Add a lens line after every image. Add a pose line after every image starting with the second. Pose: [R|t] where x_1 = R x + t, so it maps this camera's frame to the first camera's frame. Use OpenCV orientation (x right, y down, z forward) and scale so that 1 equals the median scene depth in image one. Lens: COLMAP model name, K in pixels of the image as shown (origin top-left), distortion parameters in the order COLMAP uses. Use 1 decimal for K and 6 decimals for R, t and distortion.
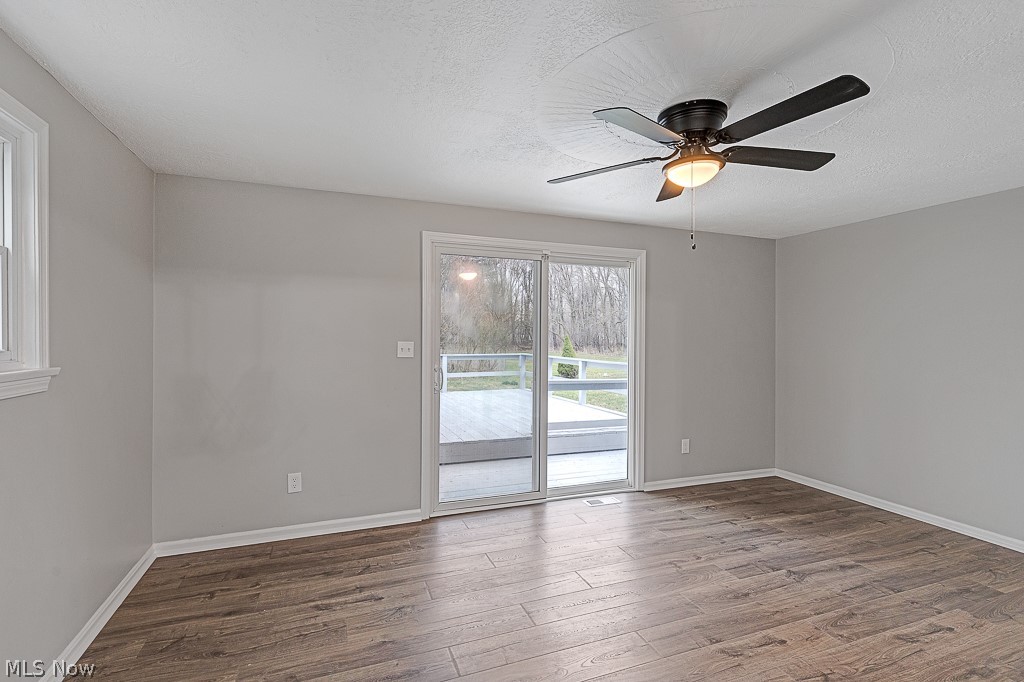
lens RADIAL K [[478.6, 0, 512.2], [0, 478.6, 335.1], [0, 0, 1]] dist [0.007386, -0.001524]
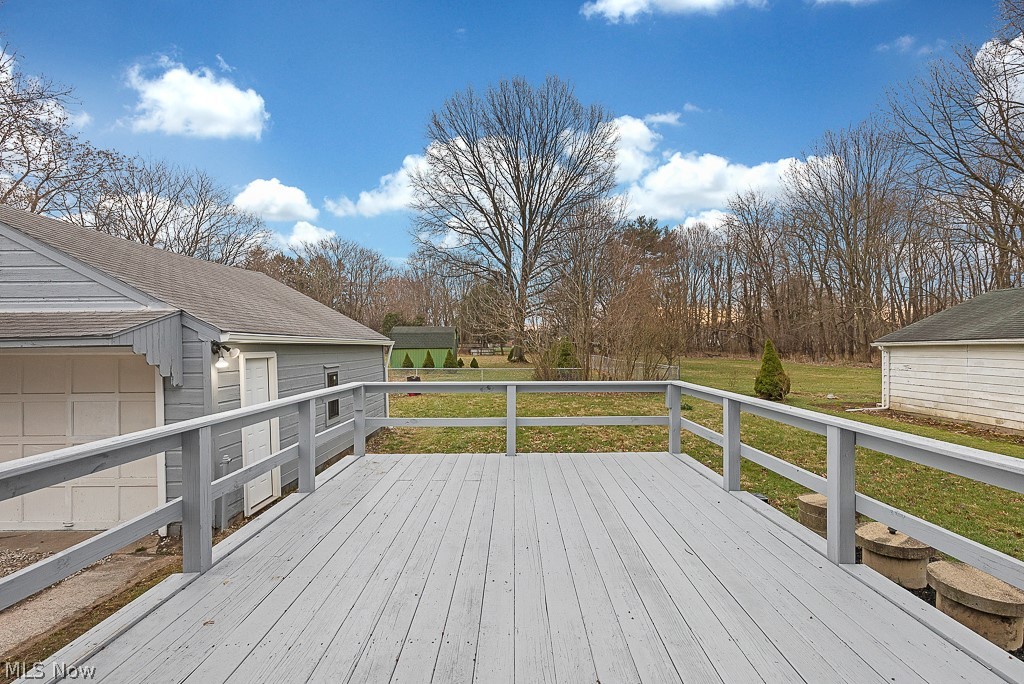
lens RADIAL K [[480.0, 0, 512.0], [0, 480.0, 342.0], [0, 0, 1]] dist [0.000263, -0.000378]
pose [[0.931258, -0.004080, -0.364338, 0.144123], [0.005830, 0.999976, 0.003705, -0.008908], [0.364314, -0.005574, 0.931260, 1.475165]]
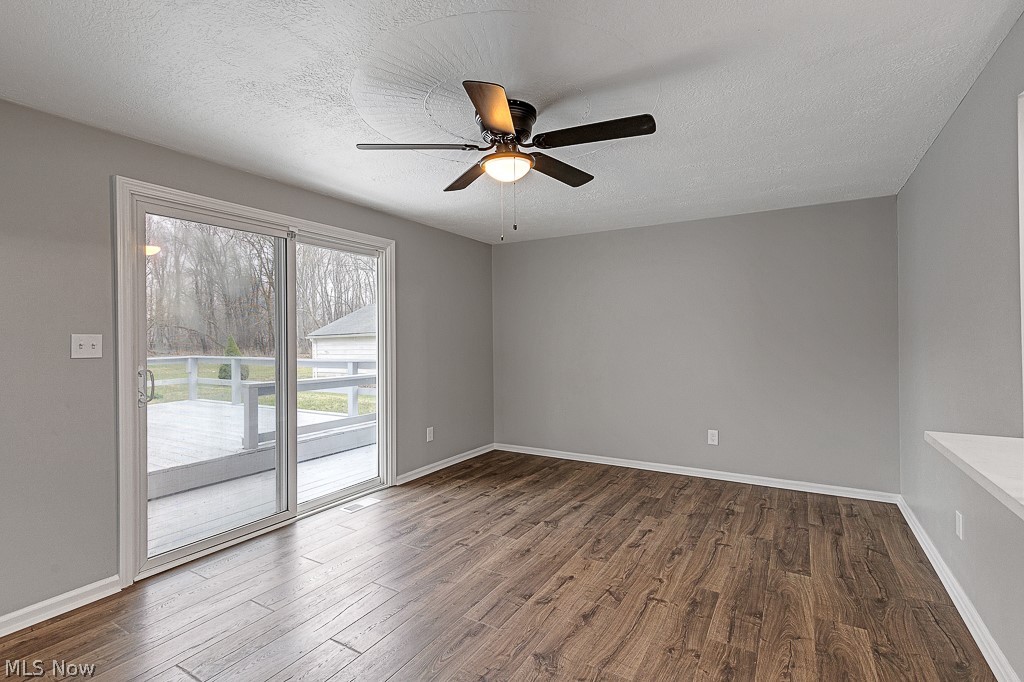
lens RADIAL K [[478.6, 0, 512.2], [0, 478.6, 335.1], [0, 0, 1]] dist [0.007386, -0.001524]
pose [[0.784462, -0.011738, 0.620066, -0.168990], [0.011158, 0.999926, 0.004812, 0.017449], [-0.620077, 0.003144, 0.784535, 0.092654]]
